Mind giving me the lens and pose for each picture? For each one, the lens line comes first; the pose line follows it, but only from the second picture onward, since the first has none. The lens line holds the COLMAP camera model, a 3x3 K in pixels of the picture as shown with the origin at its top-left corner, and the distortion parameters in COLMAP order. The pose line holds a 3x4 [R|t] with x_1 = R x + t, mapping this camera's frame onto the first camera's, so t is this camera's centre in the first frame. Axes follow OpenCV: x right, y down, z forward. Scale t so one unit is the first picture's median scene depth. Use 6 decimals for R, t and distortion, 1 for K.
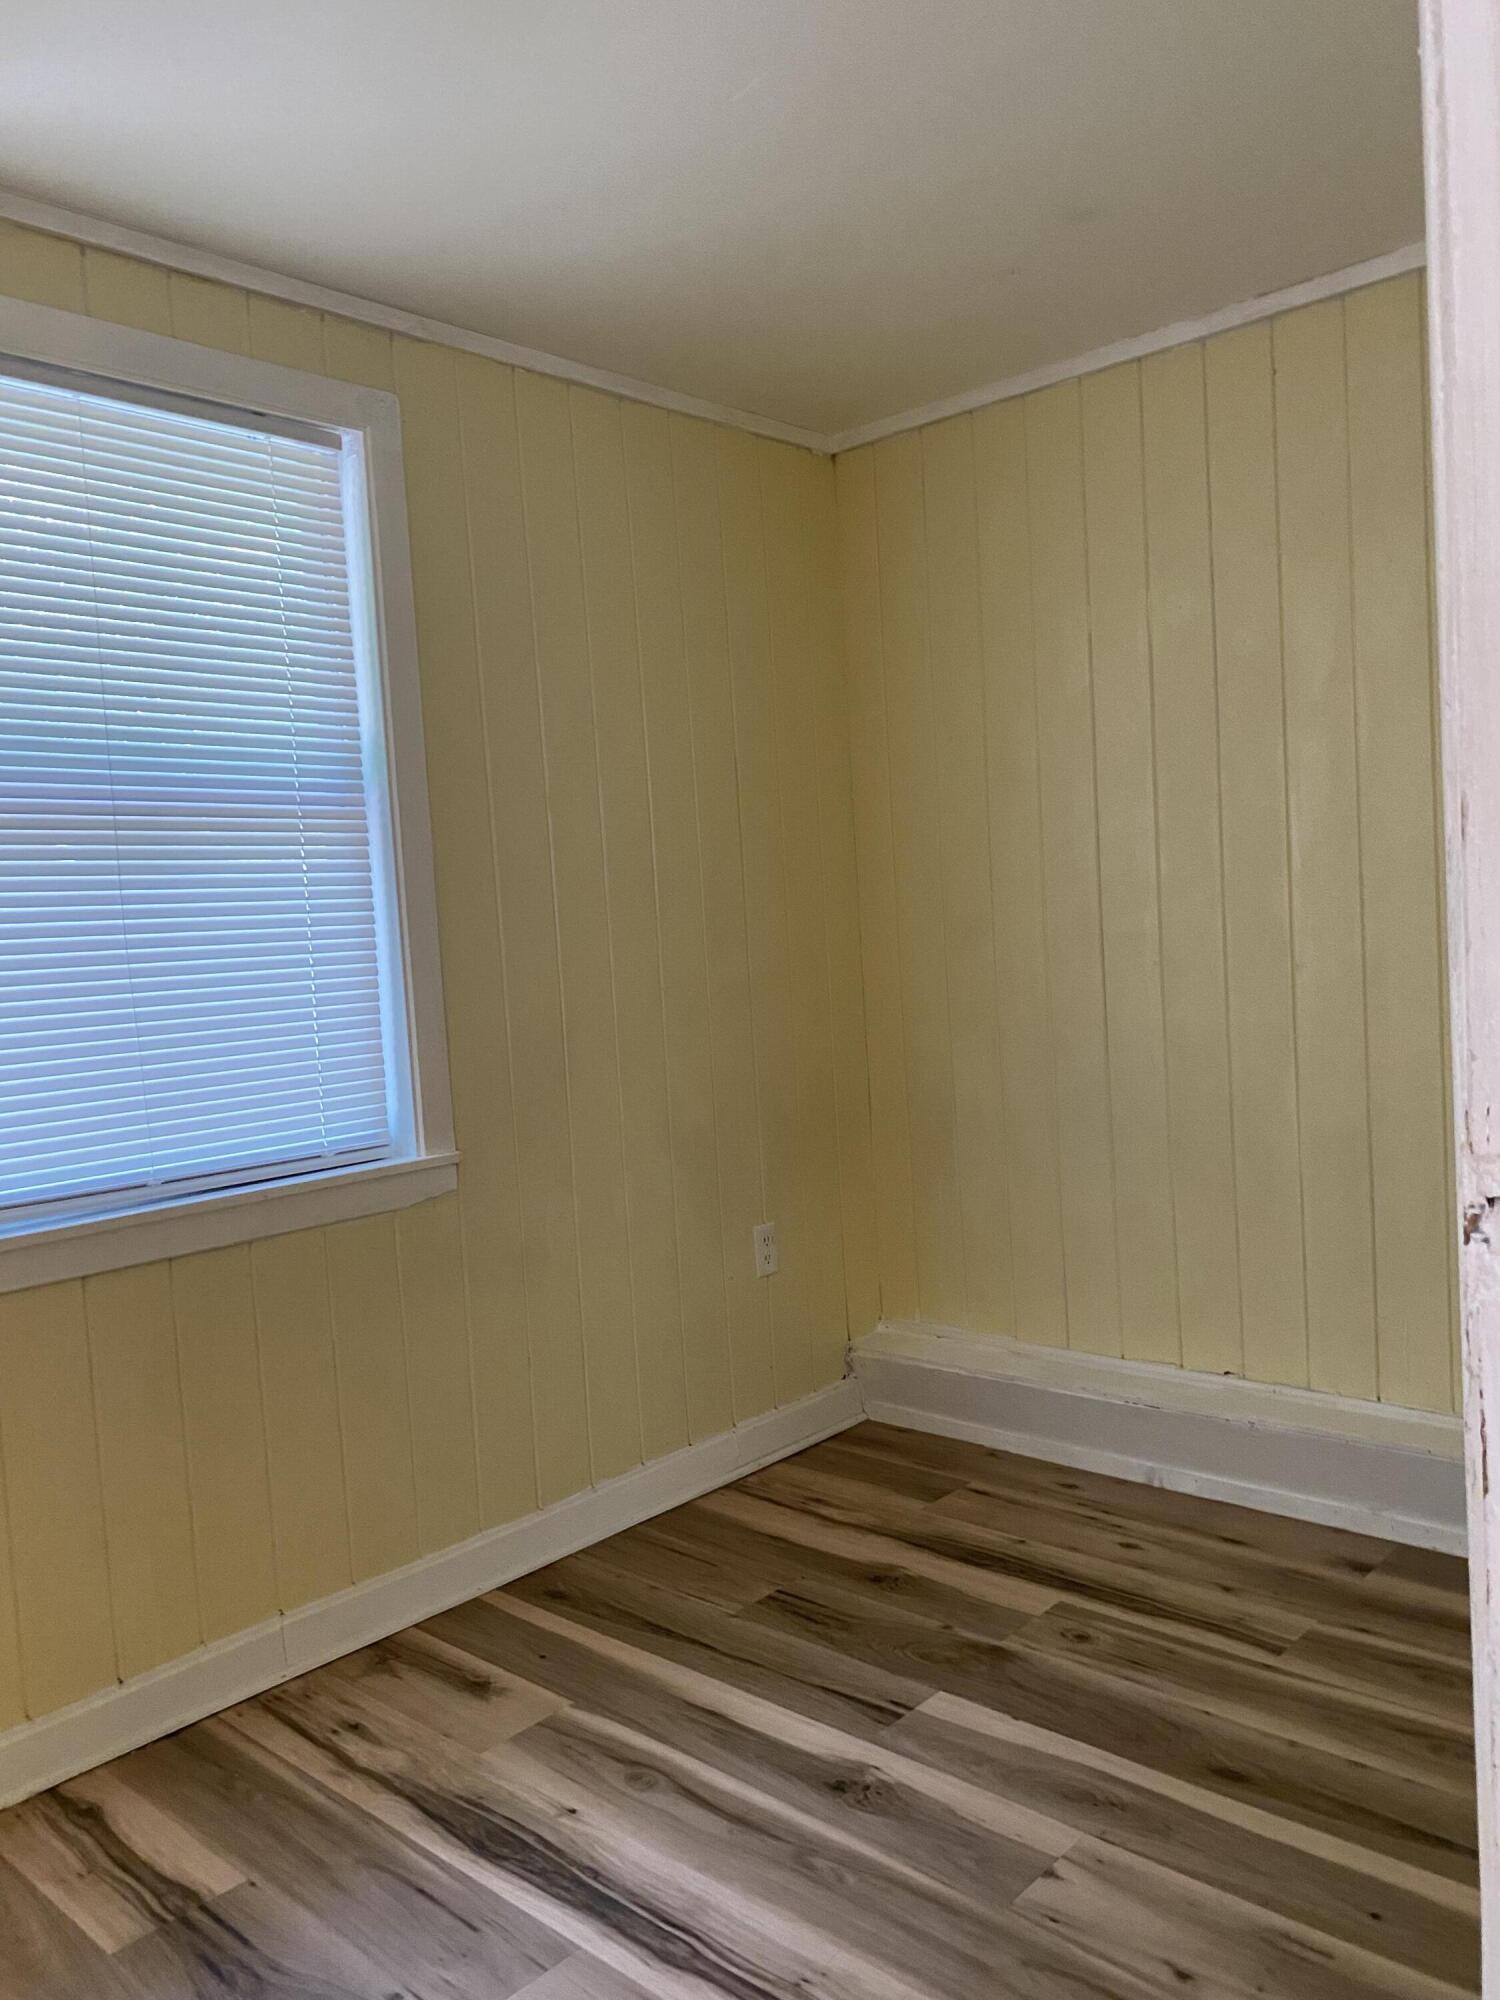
lens RADIAL K [[1500.3, 0, 750.0], [0, 1500.3, 1000.0], [0, 0, 1]] dist [-0.055975, -0.003378]
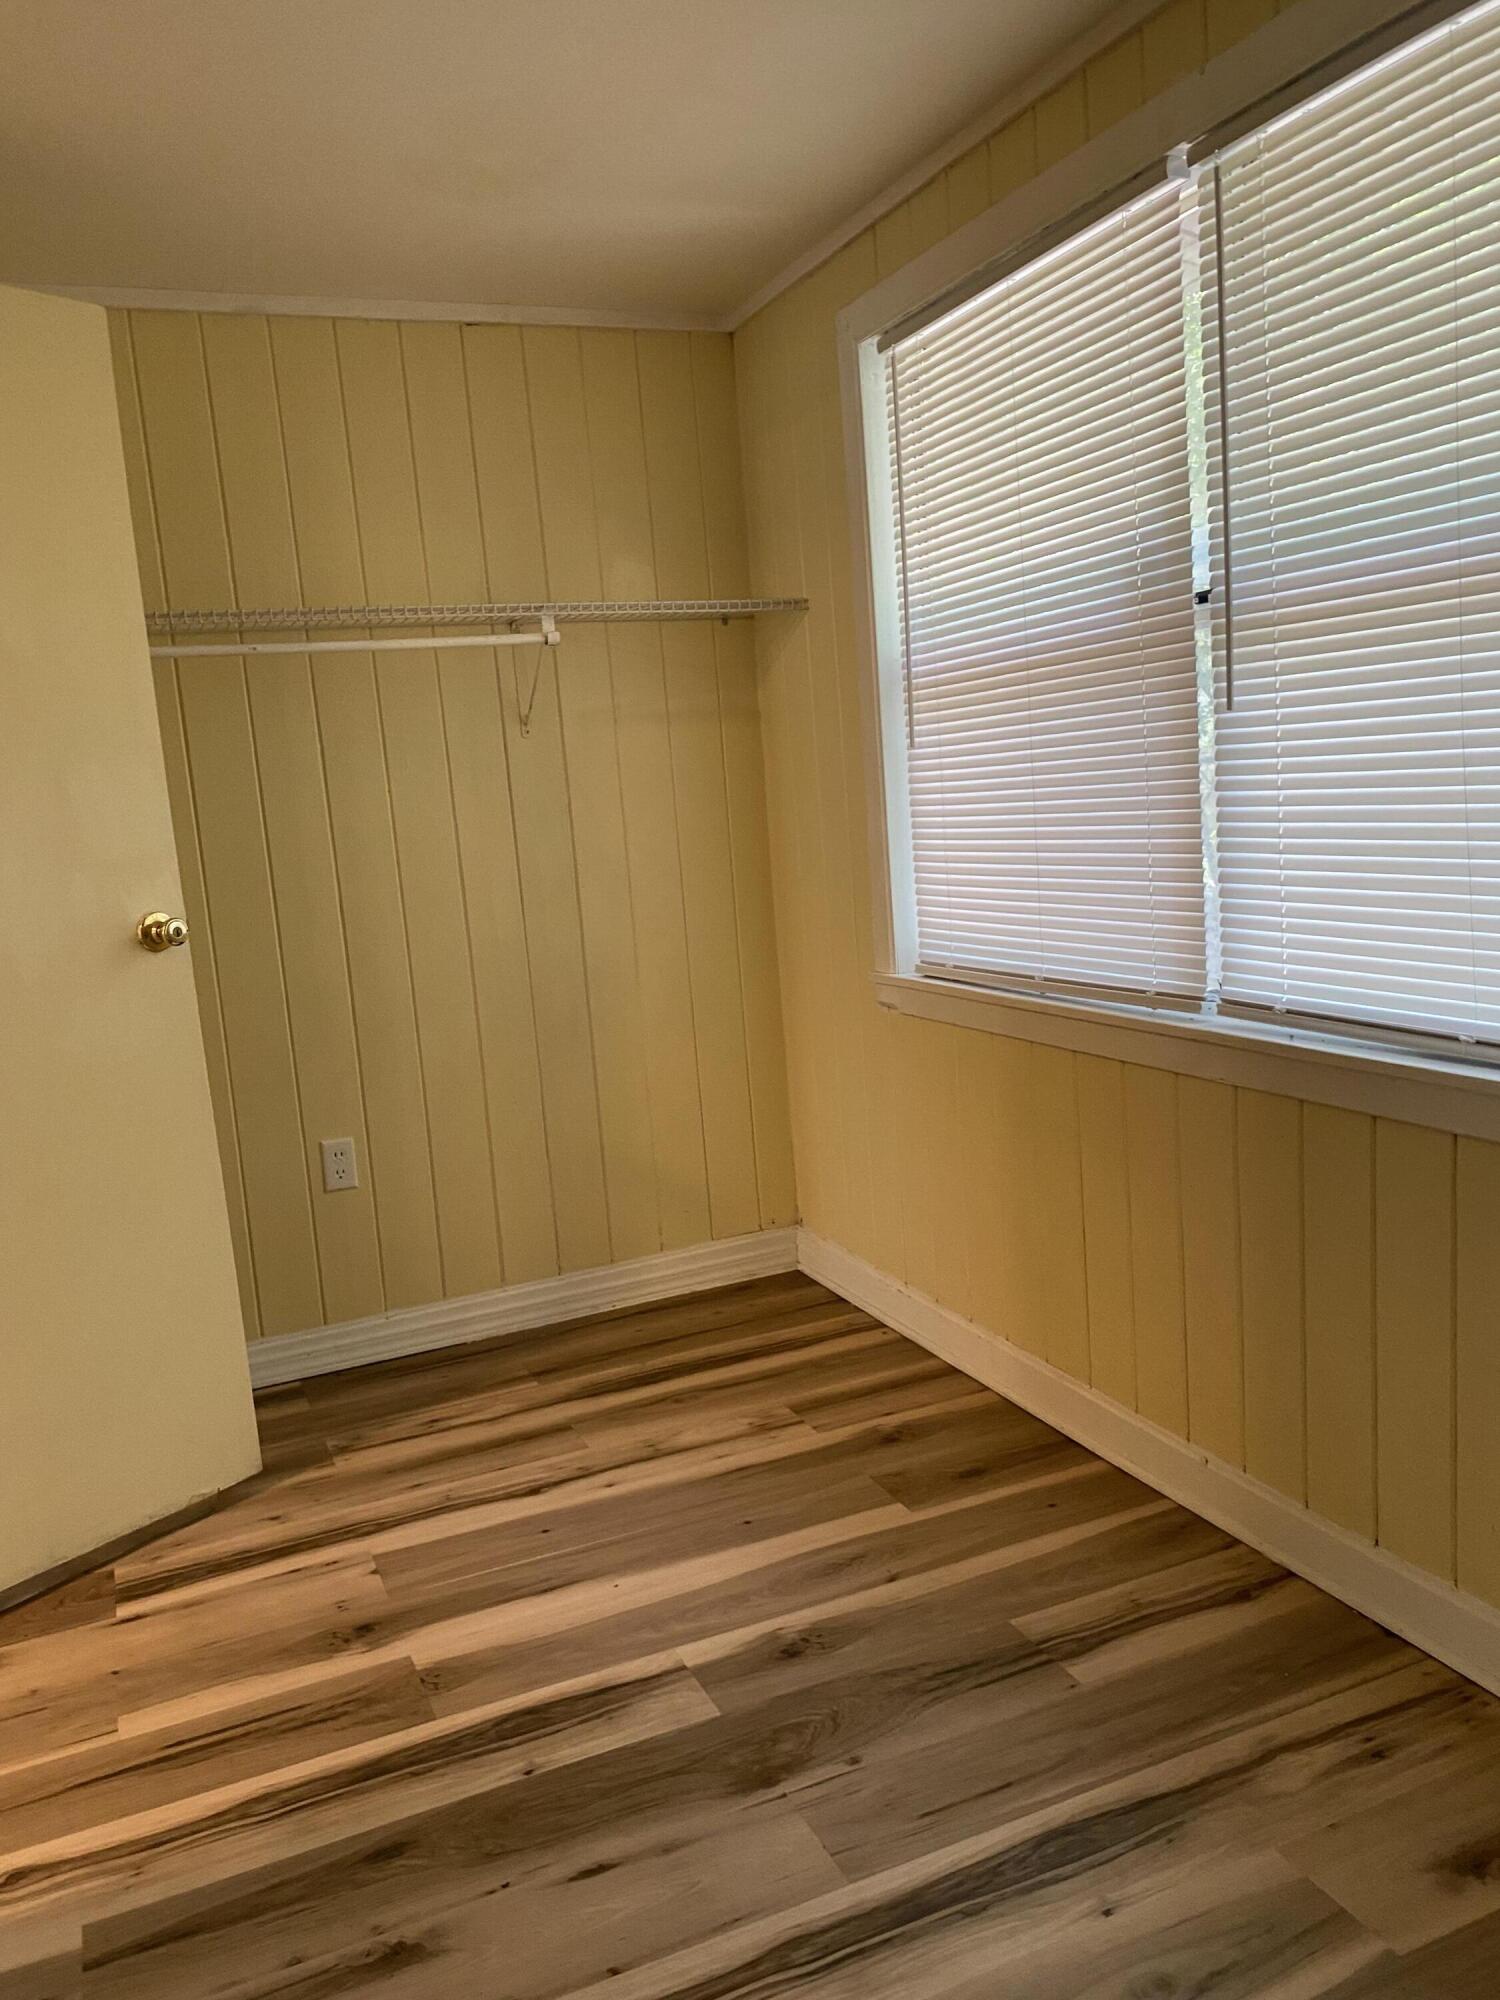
lens RADIAL K [[1500.3, 0, 750.0], [0, 1500.3, 1000.0], [0, 0, 1]] dist [-0.055975, -0.003378]
pose [[-0.388796, 0.228916, -0.892432, 0.529346], [0.038270, 0.971818, 0.232607, -0.114503], [0.920529, 0.056283, -0.386599, 1.069612]]
